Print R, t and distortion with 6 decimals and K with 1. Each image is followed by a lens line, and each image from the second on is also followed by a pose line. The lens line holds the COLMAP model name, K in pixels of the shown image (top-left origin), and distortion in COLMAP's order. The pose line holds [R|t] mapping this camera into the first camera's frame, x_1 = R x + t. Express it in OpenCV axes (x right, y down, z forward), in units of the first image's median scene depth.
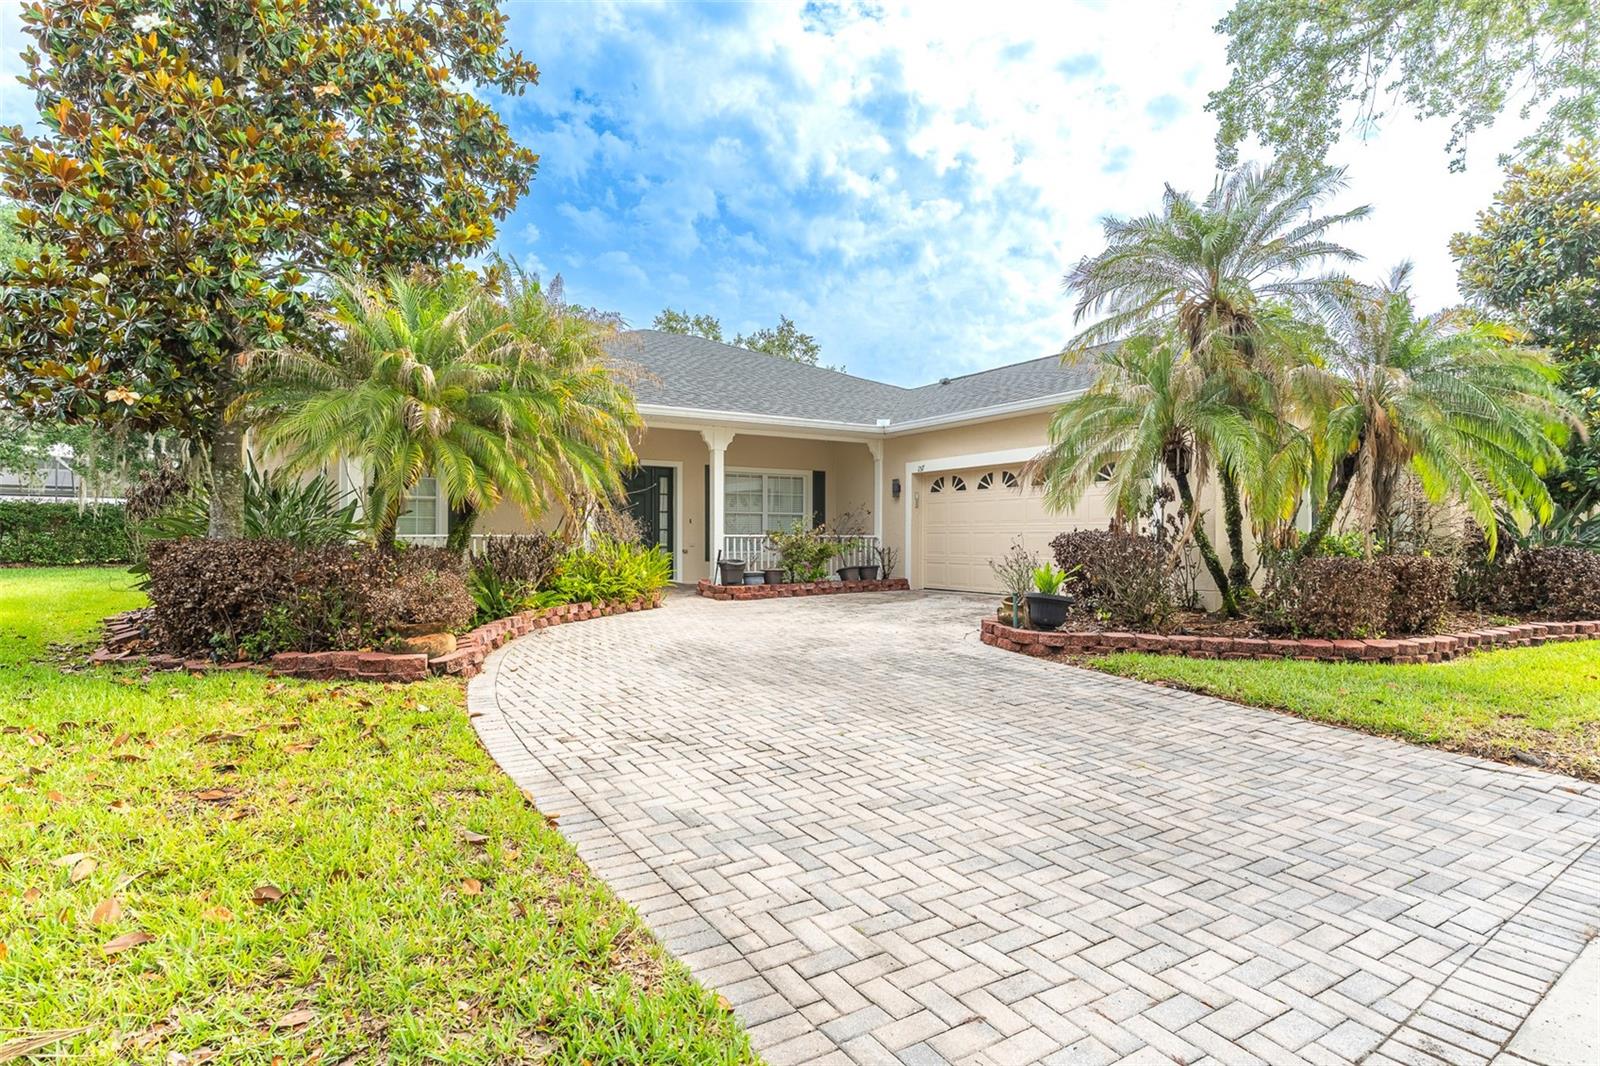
lens RADIAL K [[868.7, 0, 794.8], [0, 868.7, 534.3], [0, 0, 1]] dist [0.004130, 0.000206]
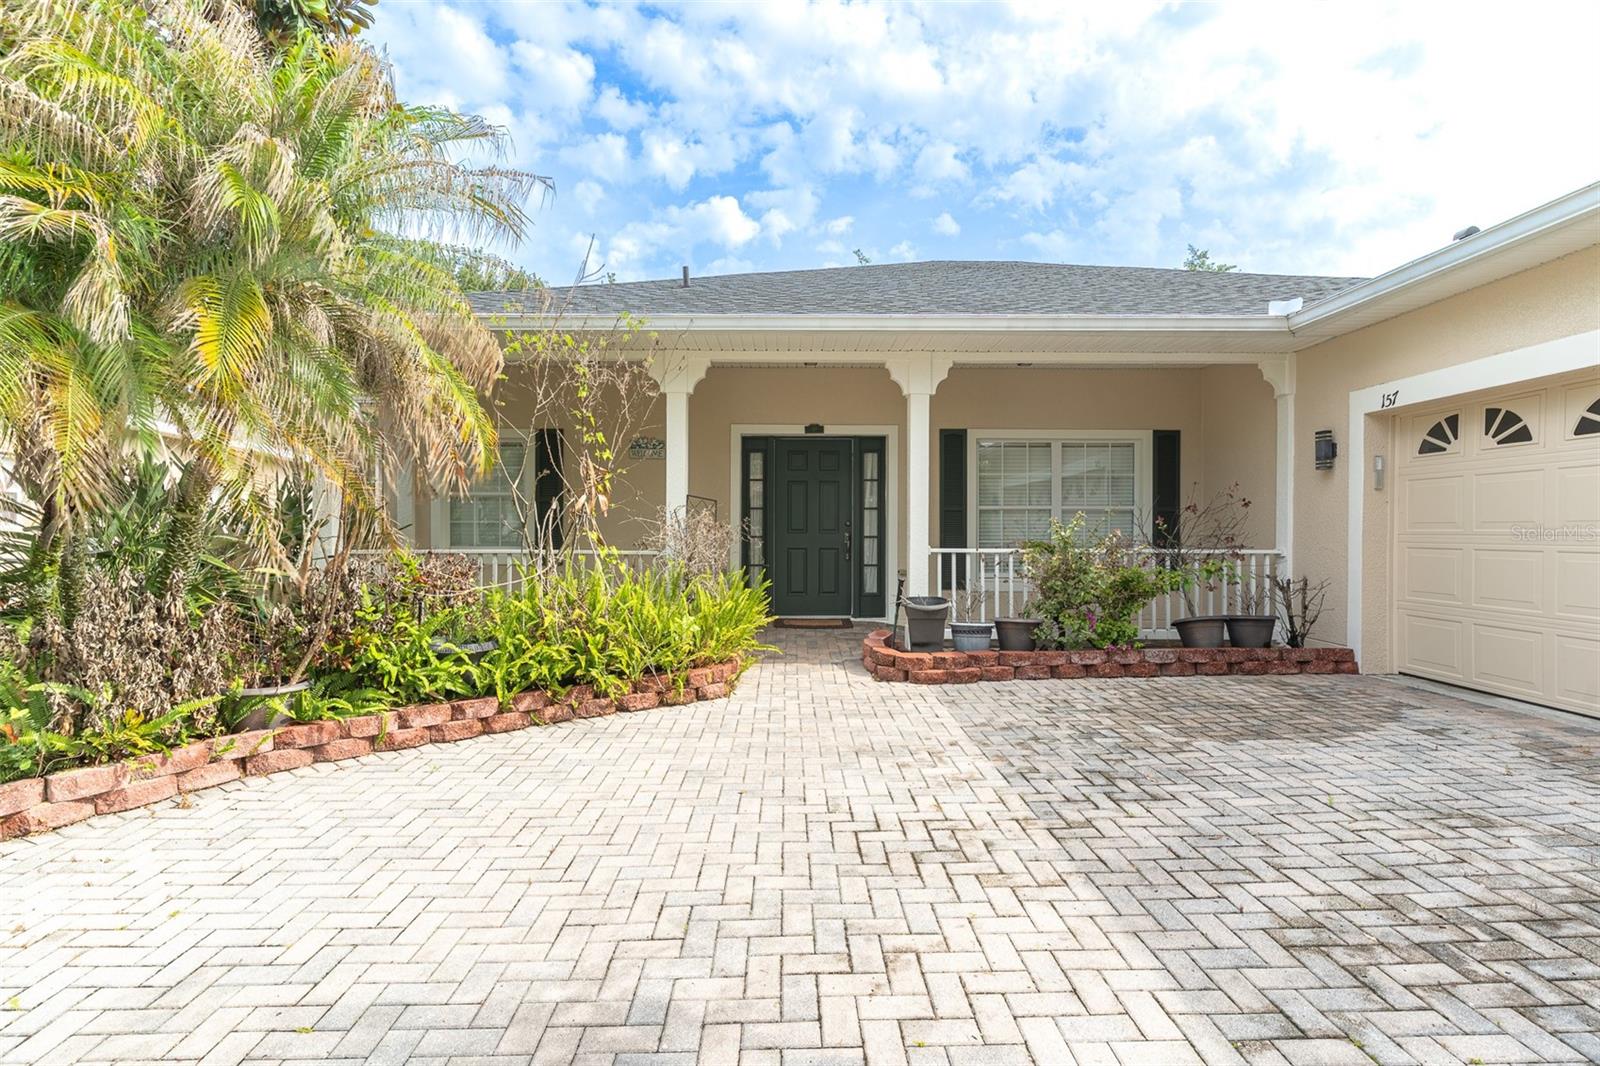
lens RADIAL K [[761.7, 0, 801.8], [0, 761.7, 530.8], [0, 0, 1]] dist [0.005890, 0.000928]
pose [[0.850295, -0.000675, -0.526306, 0.096021], [0.002140, 0.999995, 0.002175, -0.011290], [0.526302, -0.002976, 0.850292, 0.516489]]
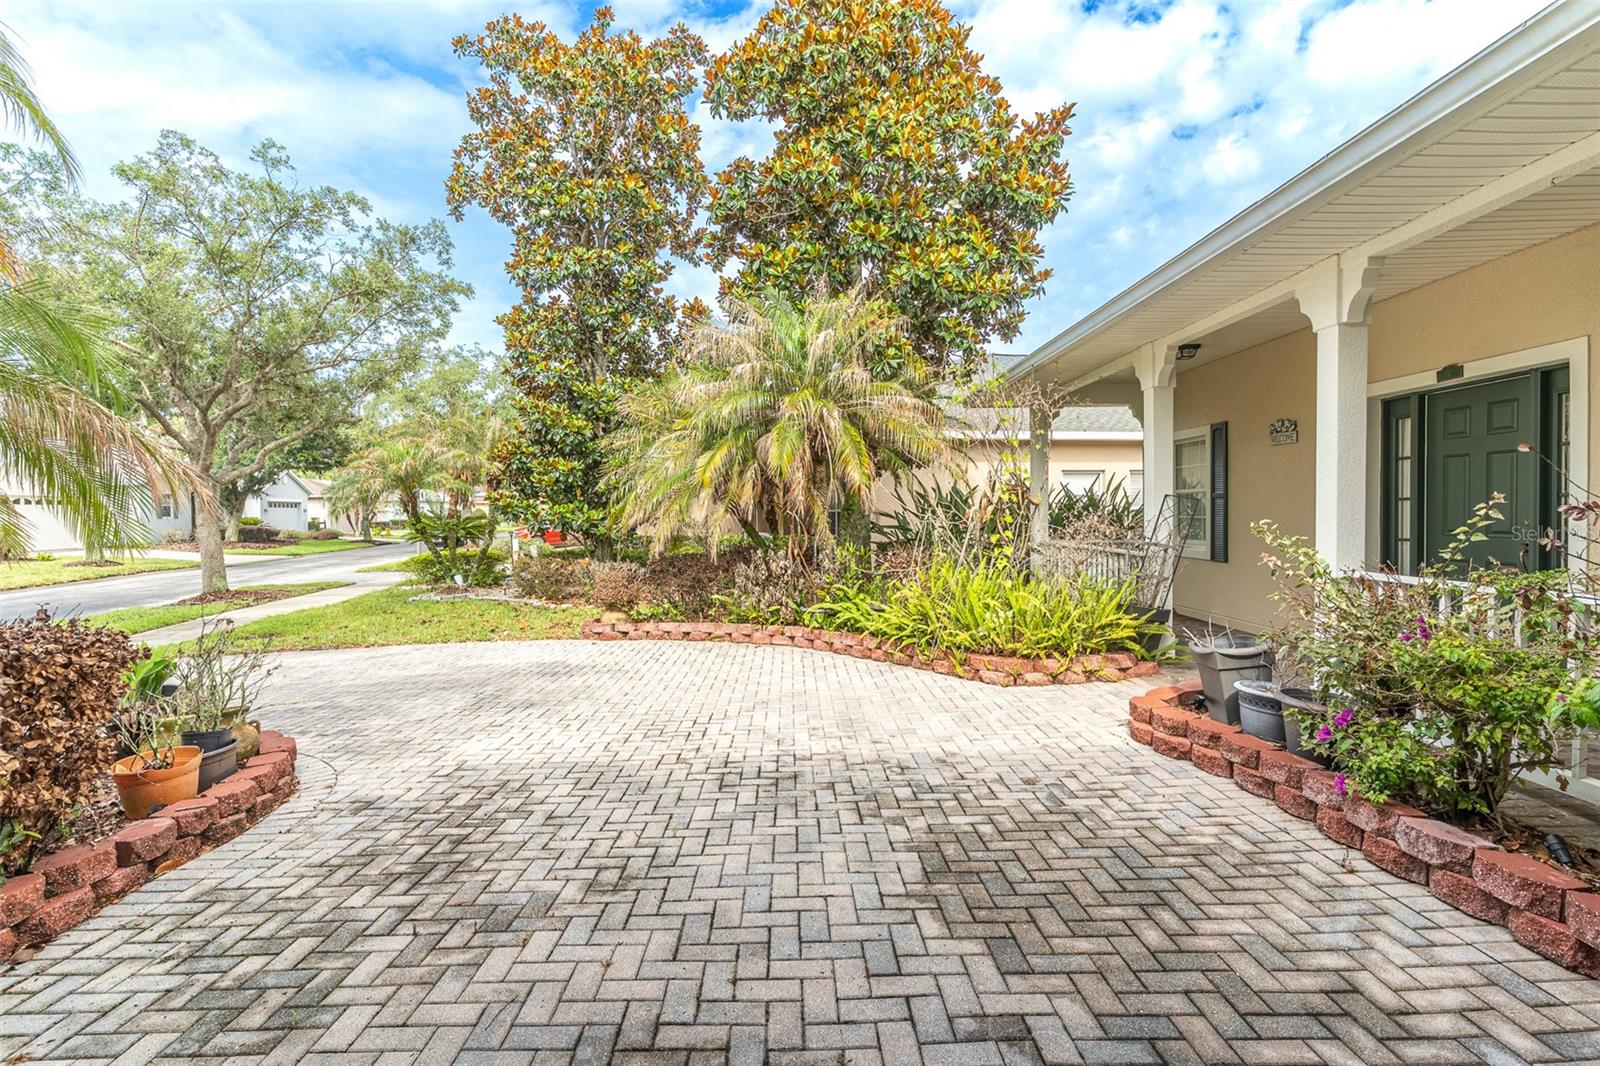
lens RADIAL K [[761.7, 0, 791.5], [0, 761.7, 538.7], [0, 0, 1]] dist [0.005890, 0.000928]
pose [[-0.536961, 0.026654, -0.843186, 0.268756], [0.019678, 0.999625, 0.019068, -0.020562], [0.843378, -0.006353, -0.537284, 0.916143]]
